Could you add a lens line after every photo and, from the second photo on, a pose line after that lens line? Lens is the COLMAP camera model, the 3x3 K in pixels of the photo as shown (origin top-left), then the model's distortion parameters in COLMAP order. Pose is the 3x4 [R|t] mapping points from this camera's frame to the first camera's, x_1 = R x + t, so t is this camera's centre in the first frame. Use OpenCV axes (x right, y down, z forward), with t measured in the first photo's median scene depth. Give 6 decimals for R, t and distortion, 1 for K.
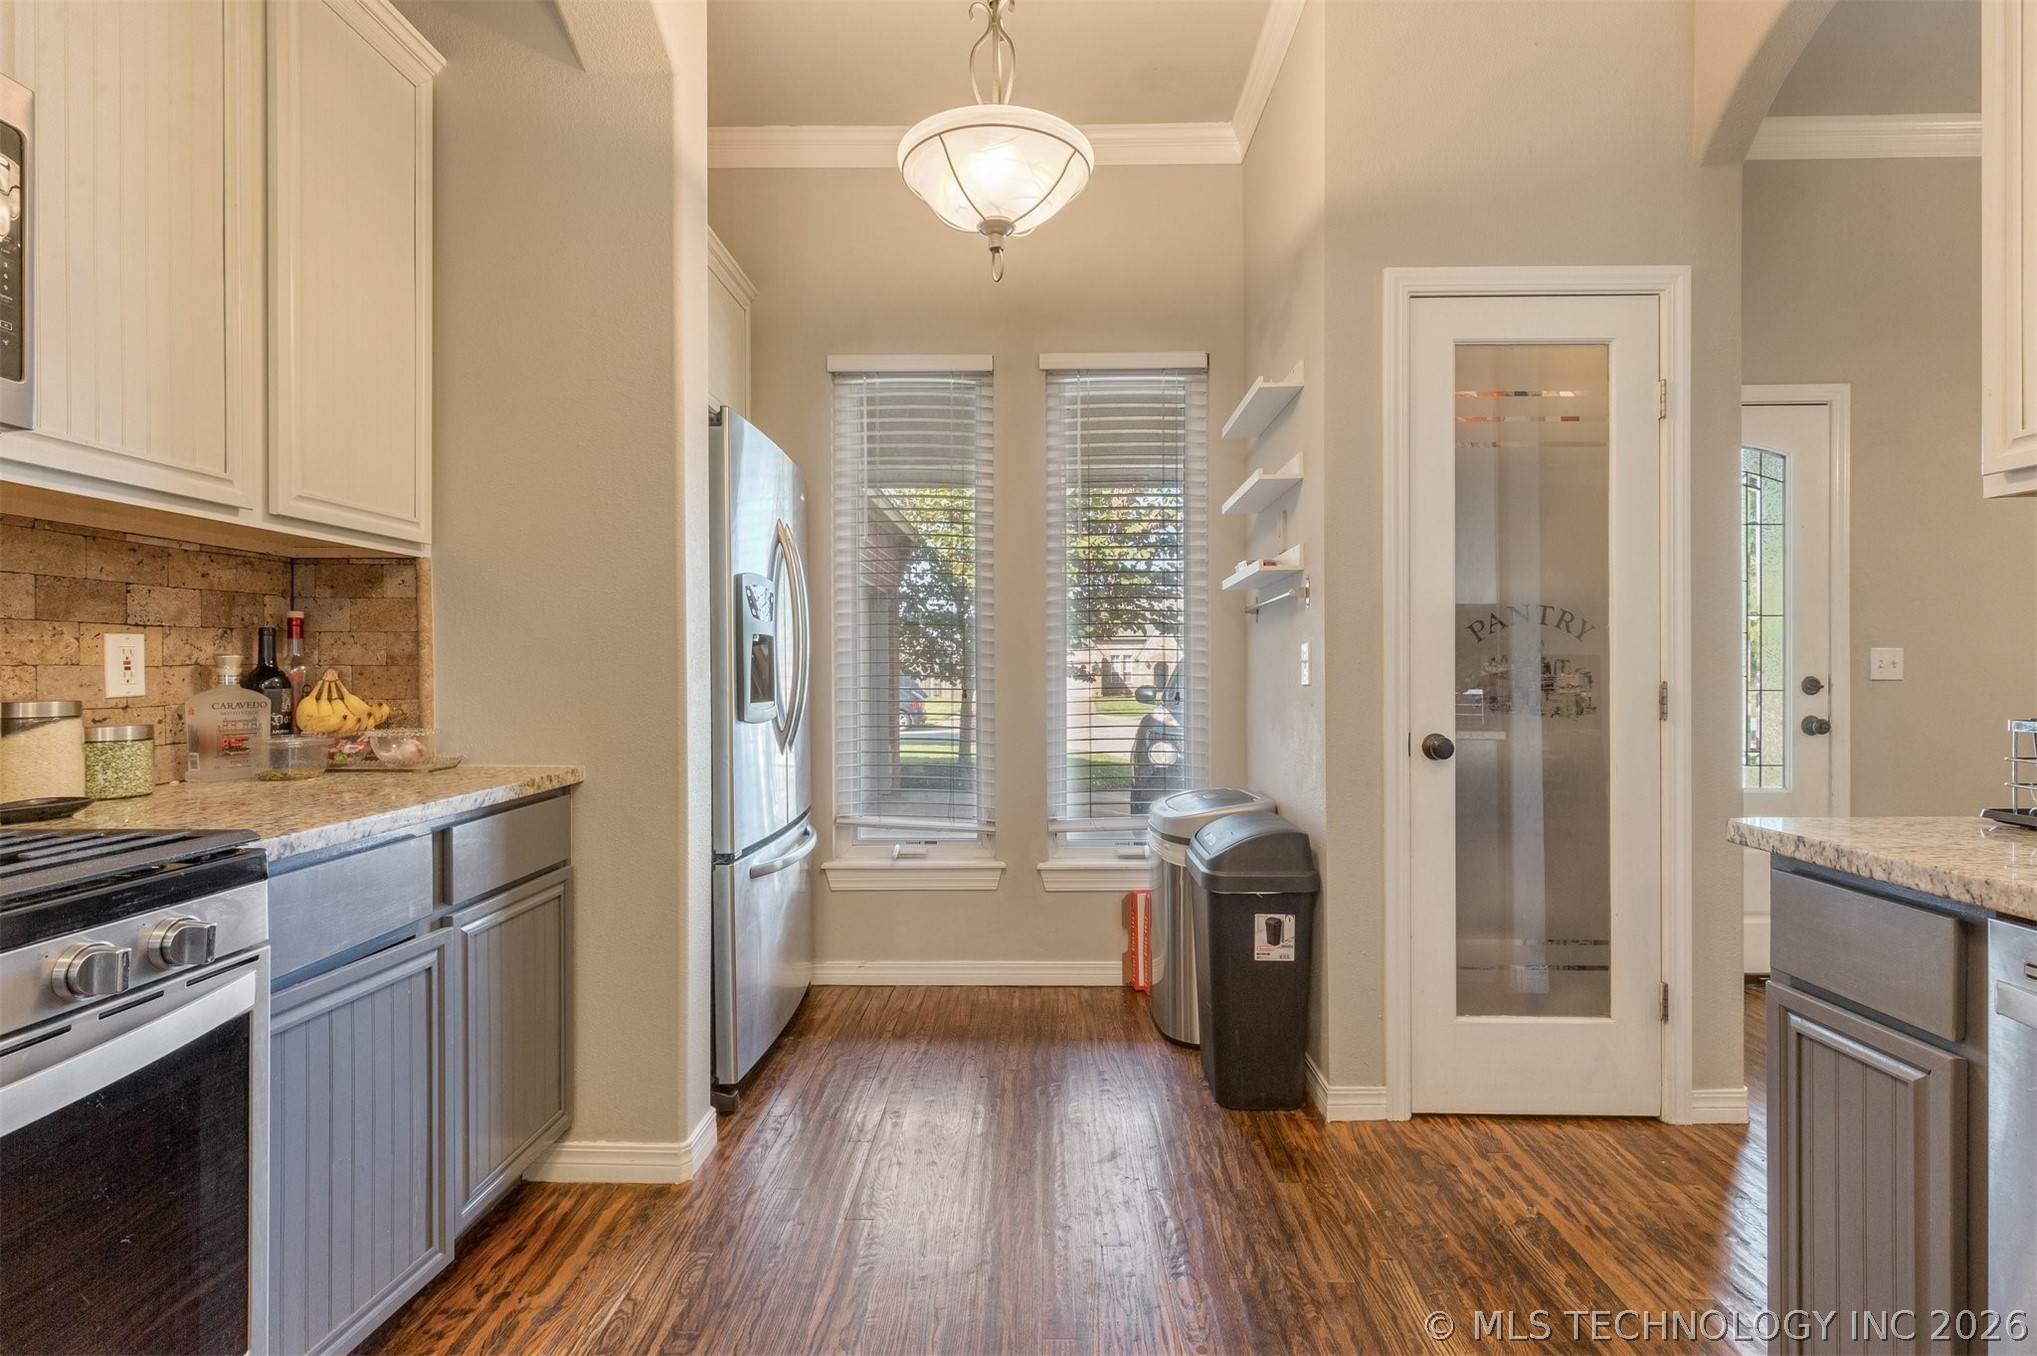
lens RADIAL K [[931.6, 0, 1038.0], [0, 931.6, 681.7], [0, 0, 1]] dist [0.004641, -0.002242]
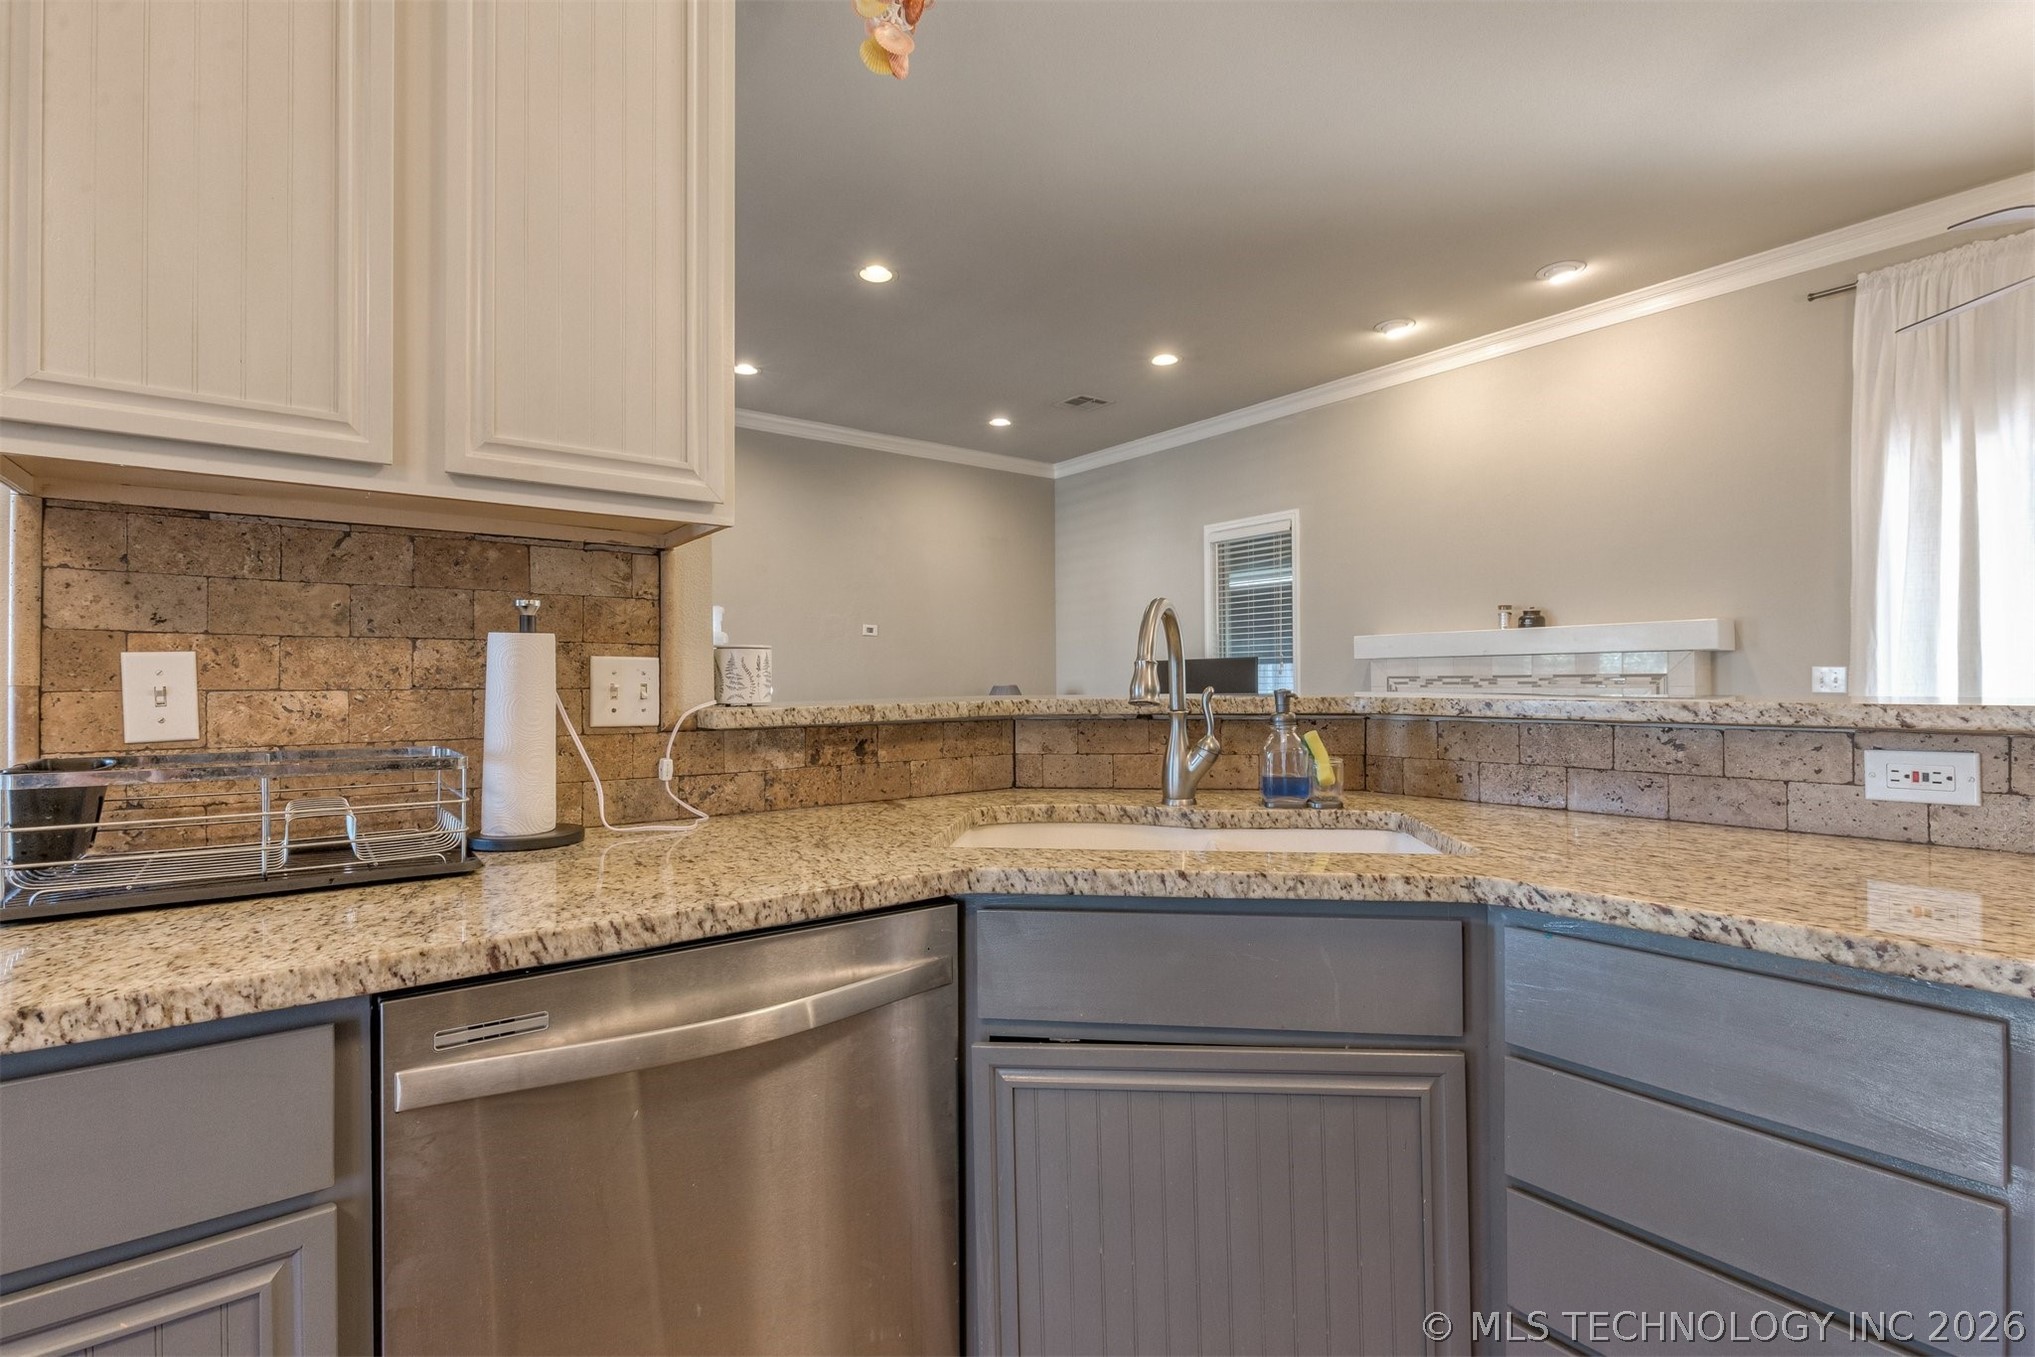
lens RADIAL K [[930.7, 0, 1006.2], [0, 930.7, 681.0], [0, 0, 1]] dist [0.004641, -0.002242]
pose [[-0.603078, 0.013230, 0.797573, 0.024396], [0.021550, 0.999768, -0.000289, -0.006184], [-0.797391, 0.017013, -0.603223, 0.509268]]
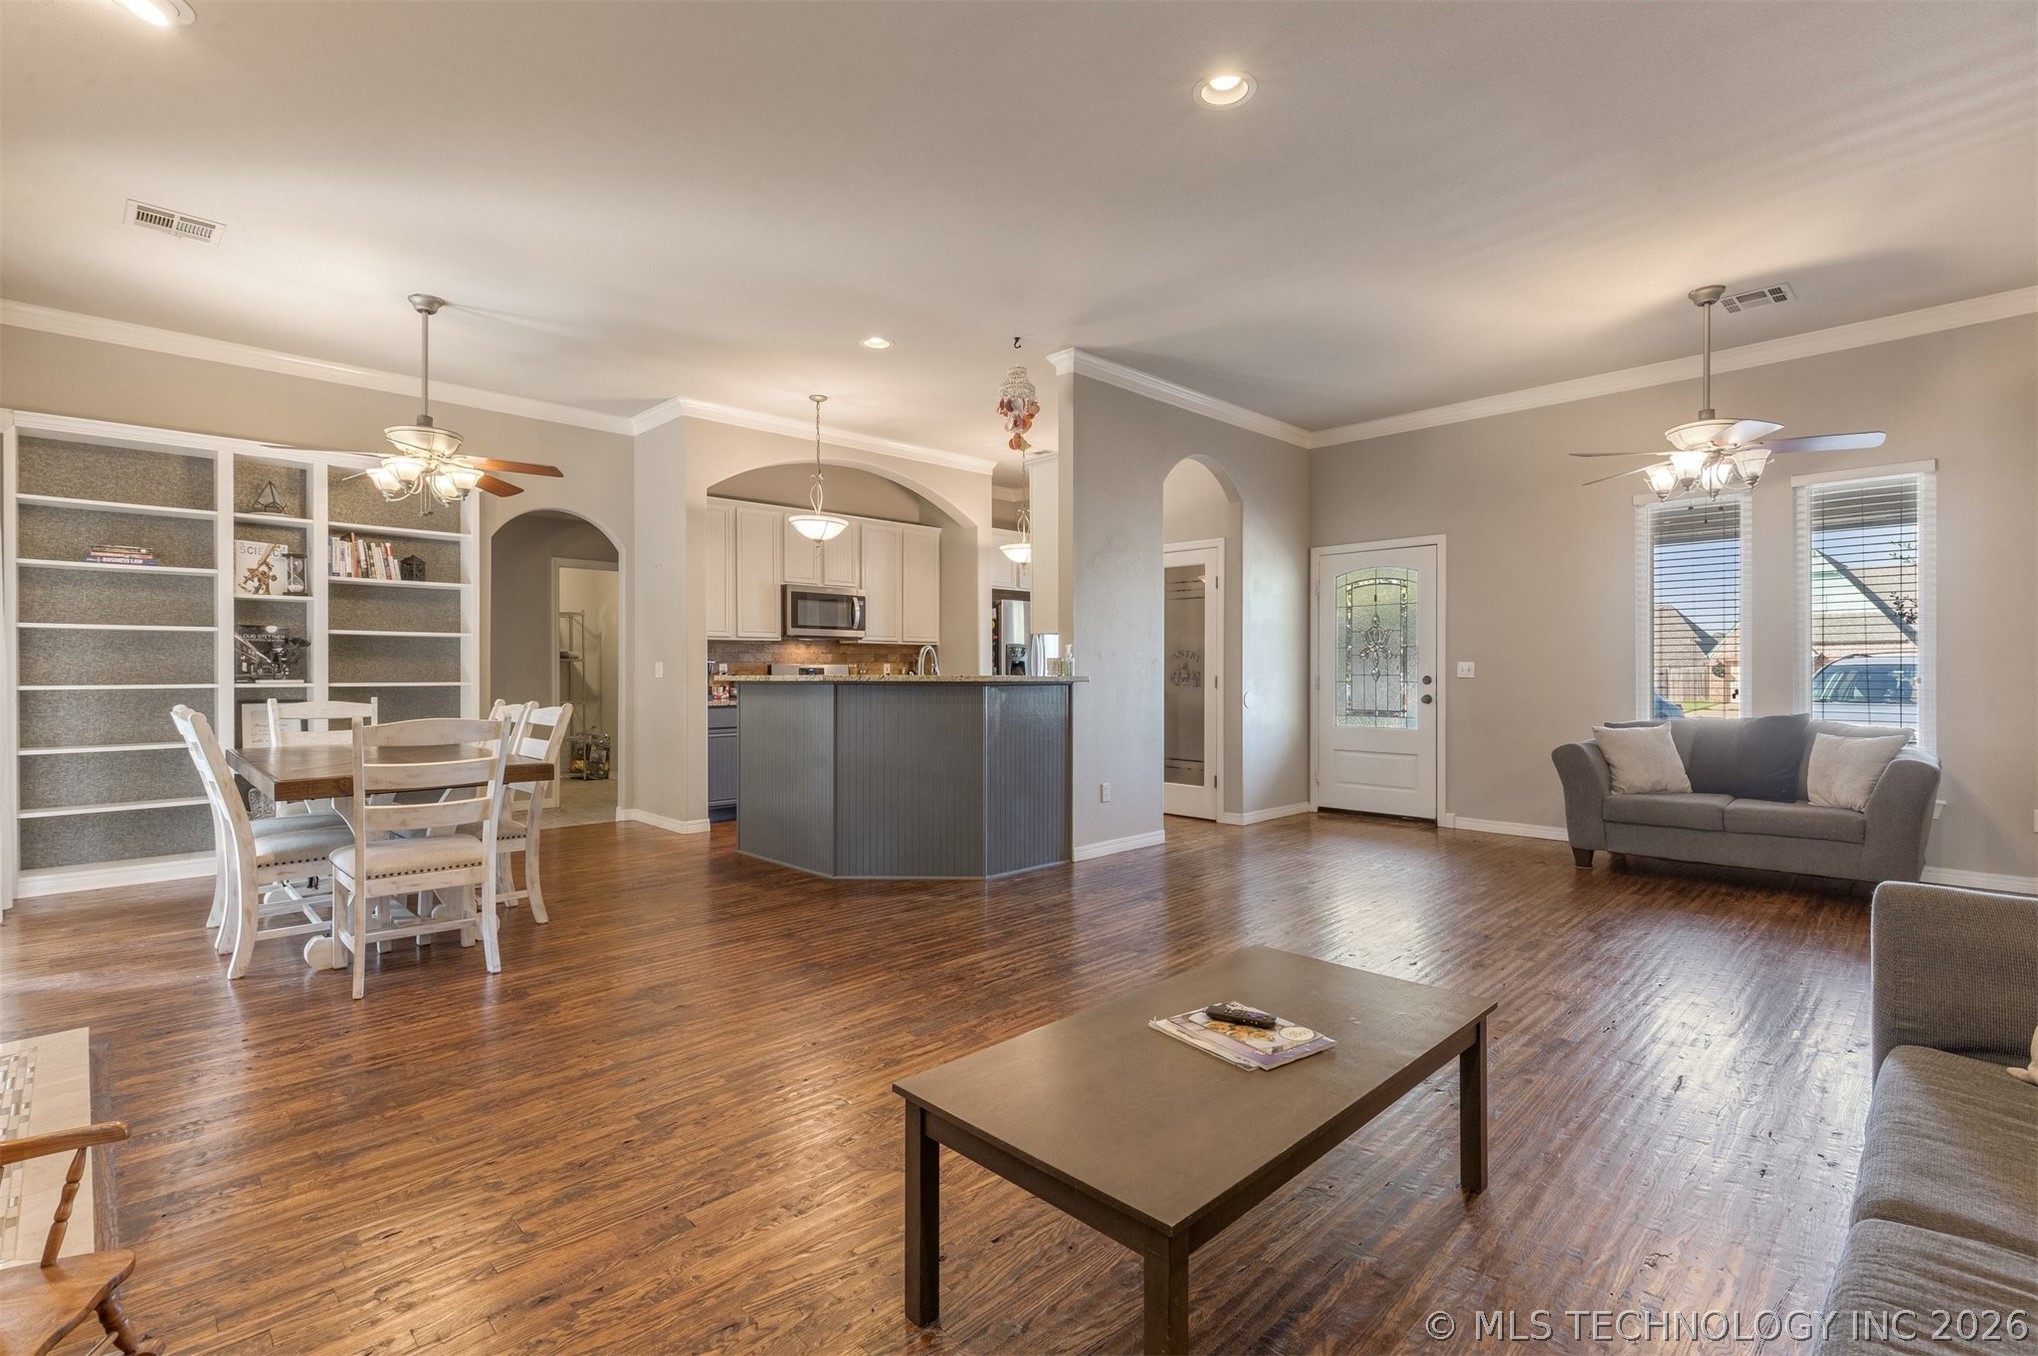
lens RADIAL K [[932.0, 0, 1001.7], [0, 932.0, 684.9], [0, 0, 1]] dist [0.004641, -0.002242]
pose [[0.699075, 0.014449, -0.714903, 2.710384], [-0.012089, 0.999892, 0.008387, 0.014569], [0.714946, 0.002779, 0.699174, -1.857896]]
